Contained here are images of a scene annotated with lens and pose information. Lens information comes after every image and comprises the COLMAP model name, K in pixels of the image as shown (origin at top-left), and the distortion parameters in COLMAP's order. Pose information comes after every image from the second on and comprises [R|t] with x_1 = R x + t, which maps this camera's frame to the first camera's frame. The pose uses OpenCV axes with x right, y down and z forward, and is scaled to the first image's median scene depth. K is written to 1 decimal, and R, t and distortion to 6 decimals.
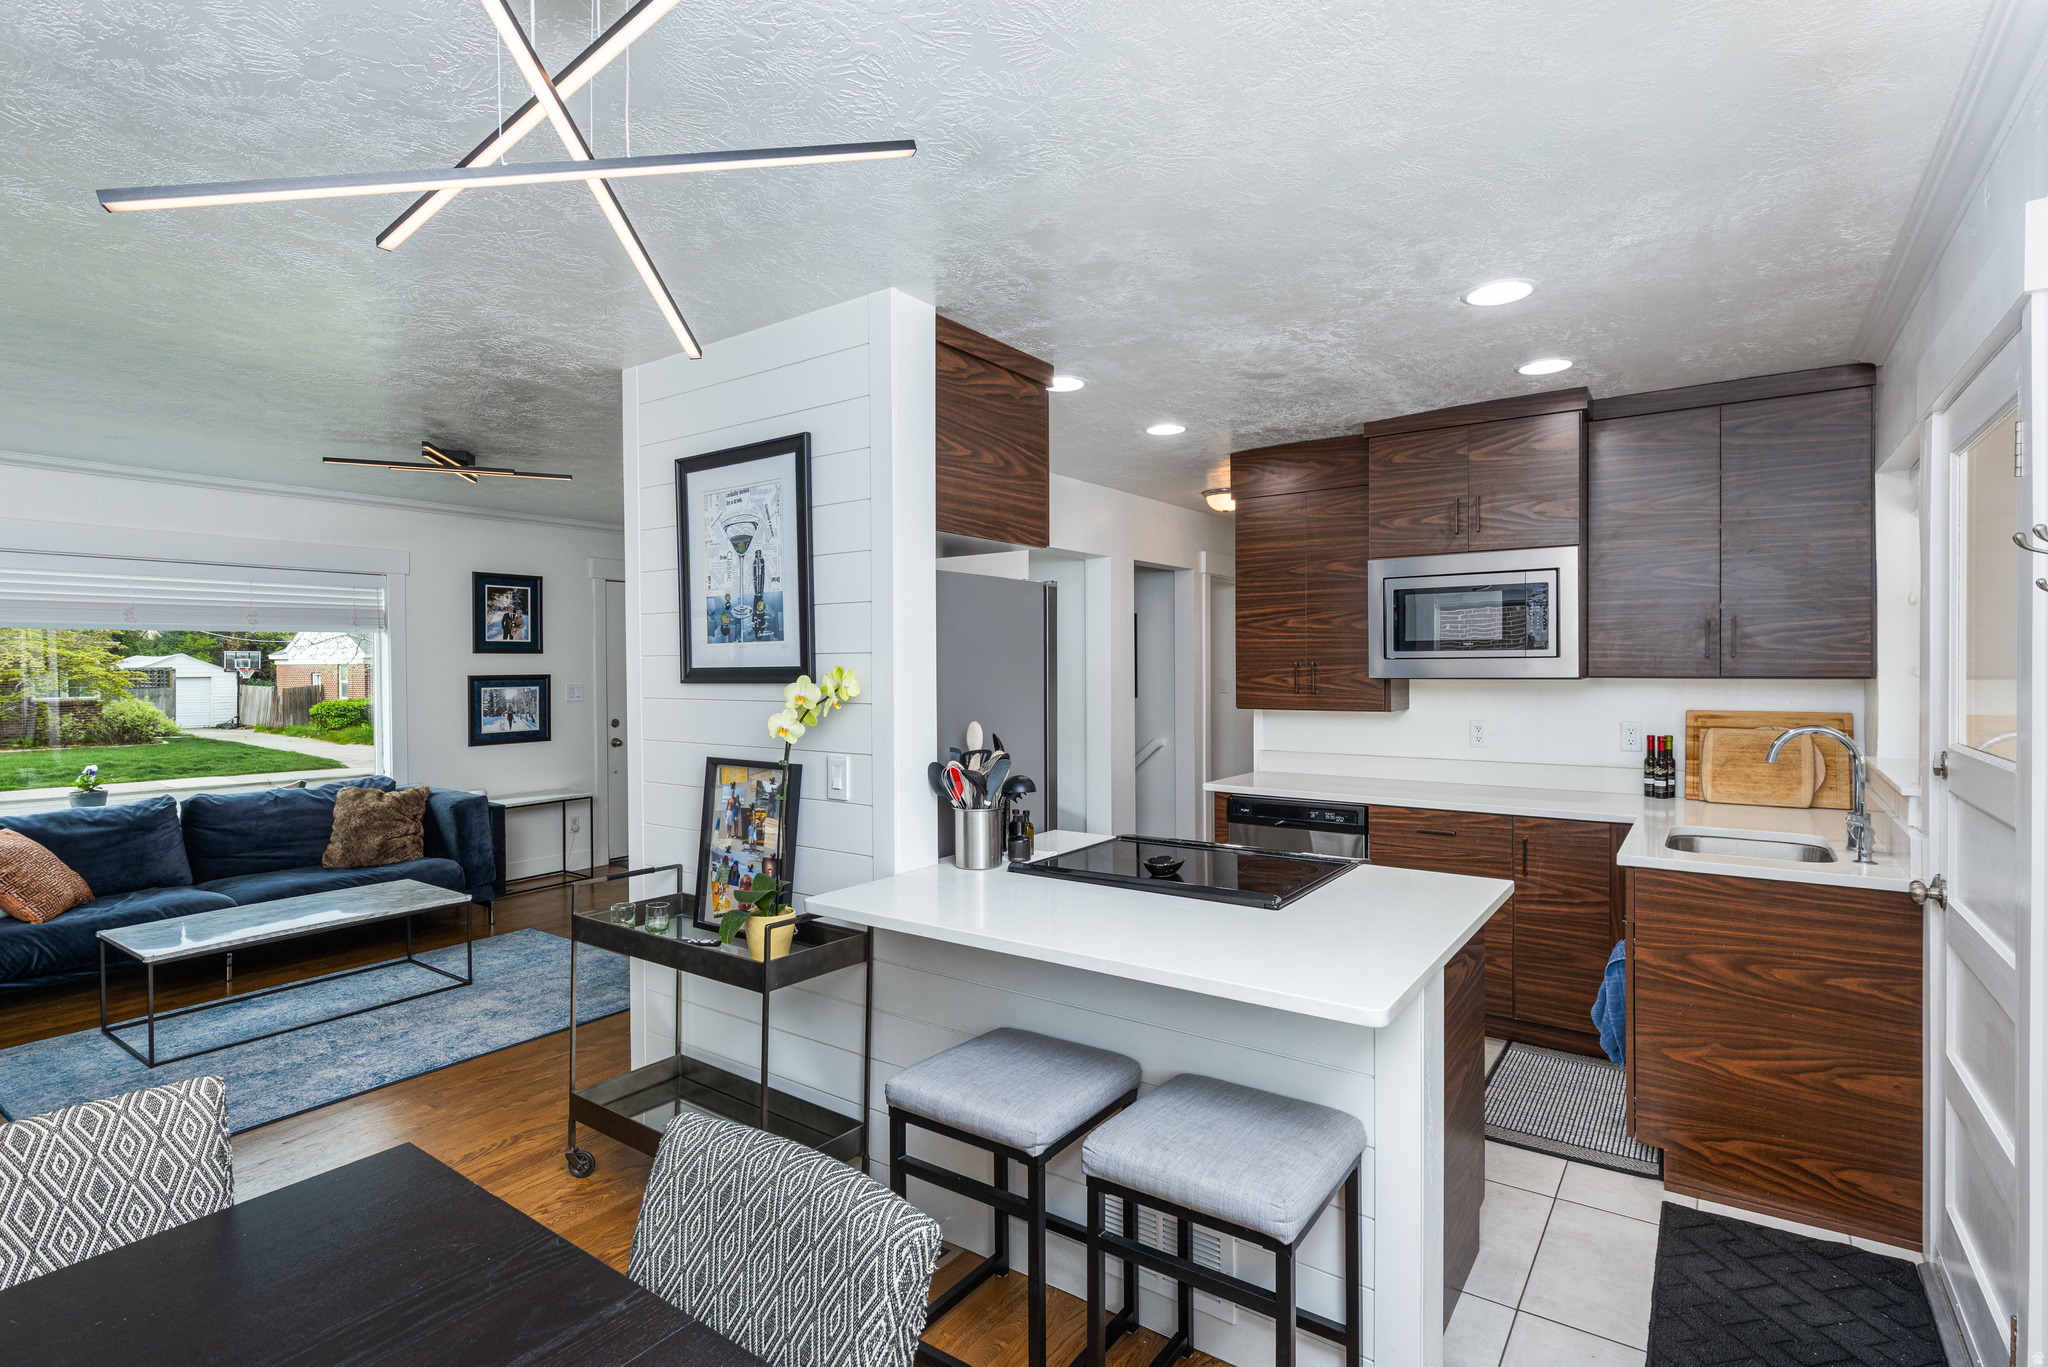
lens RADIAL K [[979.8, 0, 1027.0], [0, 979.8, 671.9], [0, 0, 1]] dist [-0.000628, 0.000448]
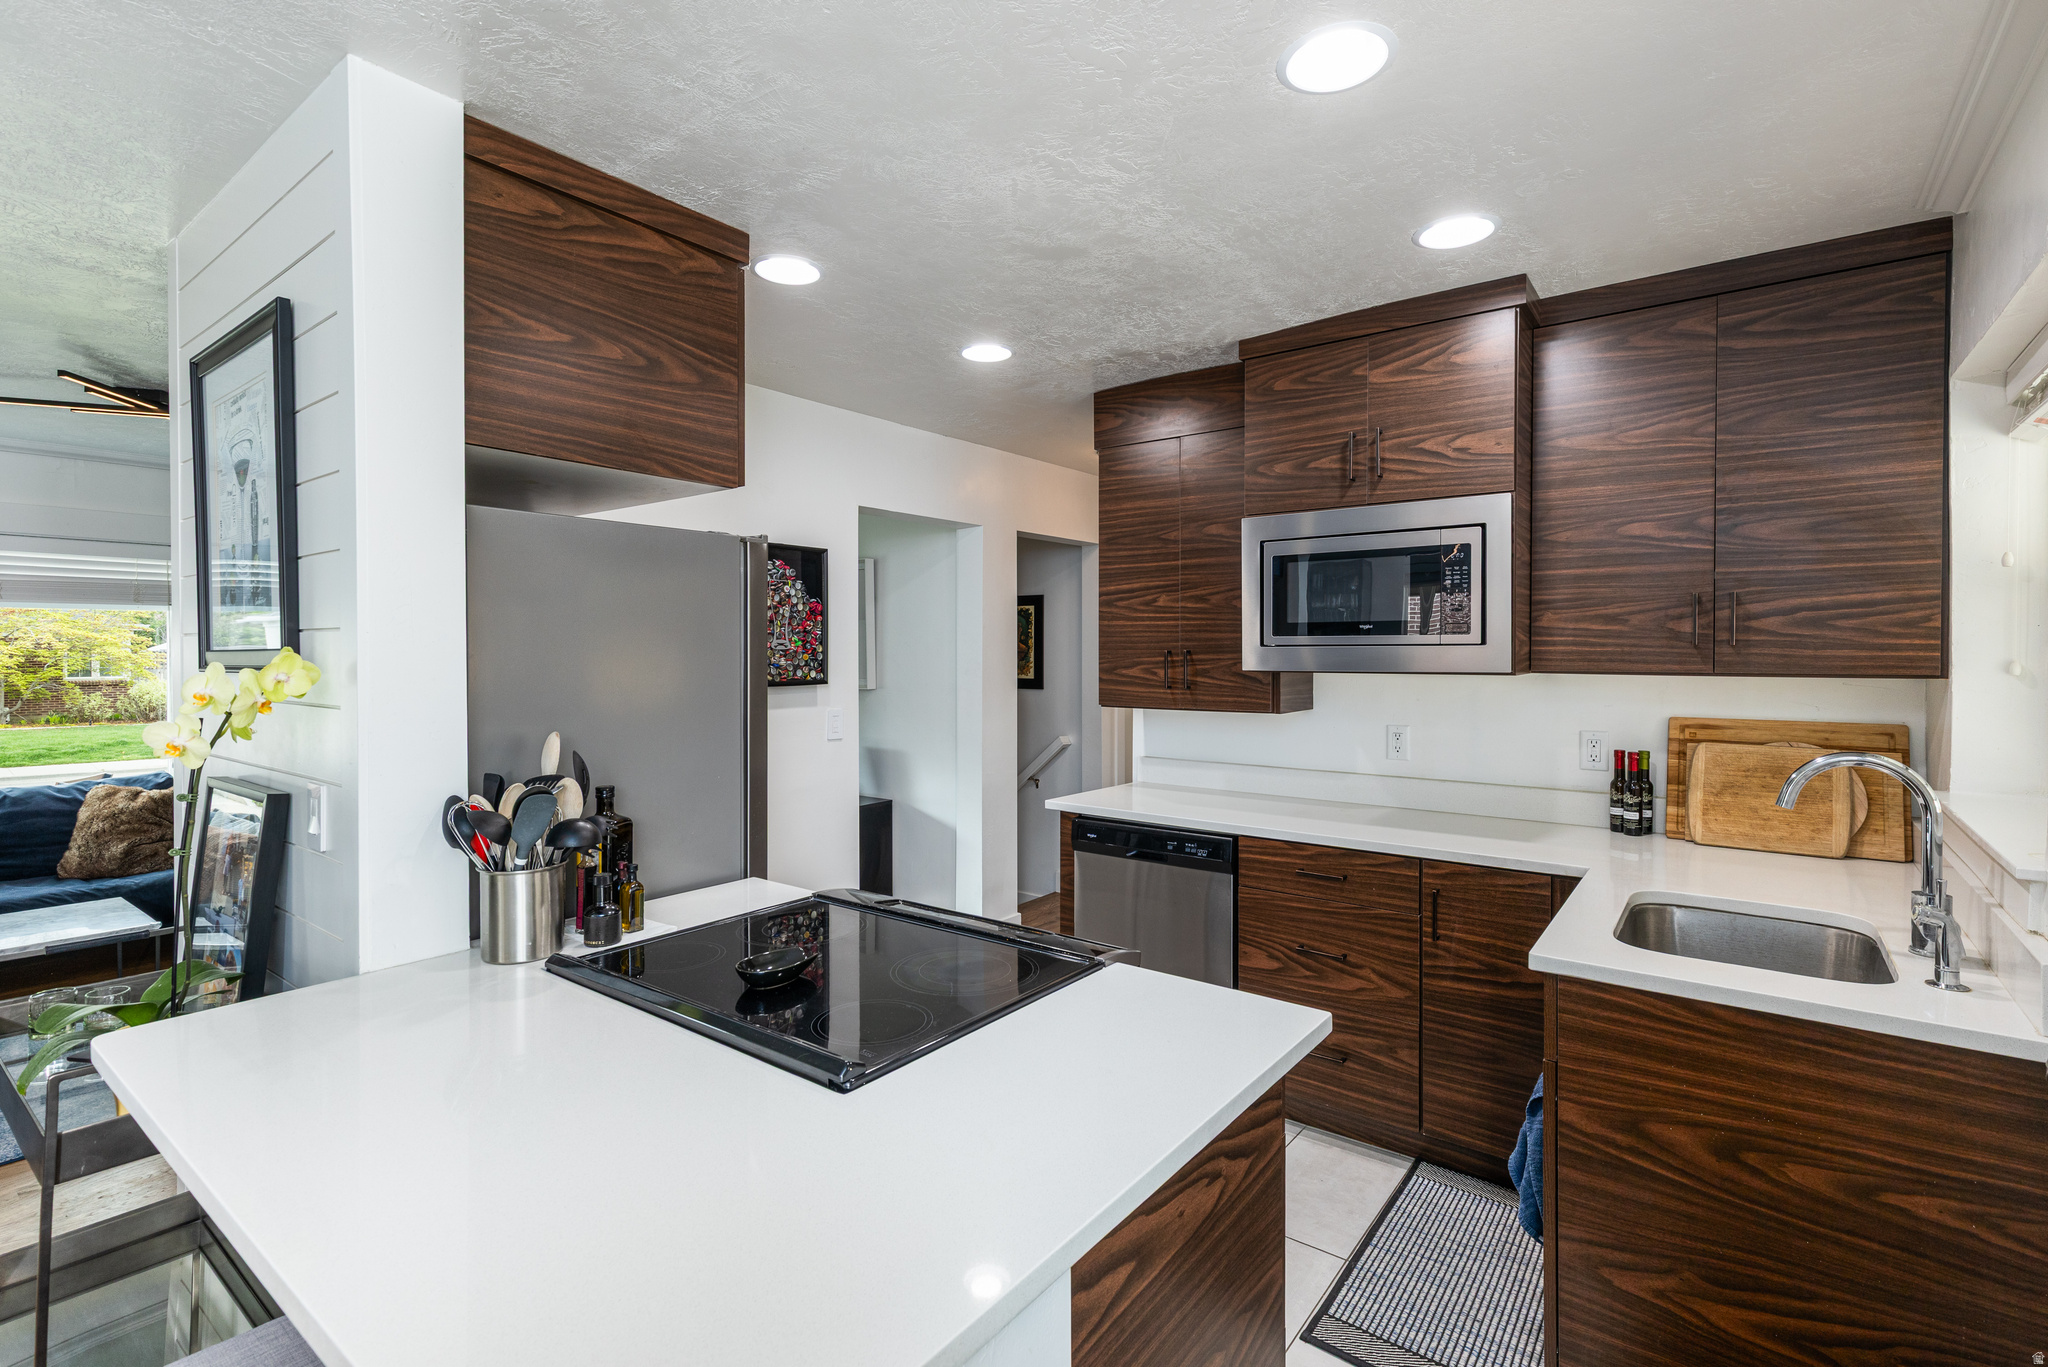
lens RADIAL K [[938.6, 0, 995.3], [0, 938.6, 659.9], [0, 0, 1]] dist [0.009566, -0.000692]
pose [[0.998596, 0.007416, -0.052452, 0.223927], [-0.007395, 0.999972, 0.000613, -0.001370], [0.052456, -0.000224, 0.998623, 0.289293]]
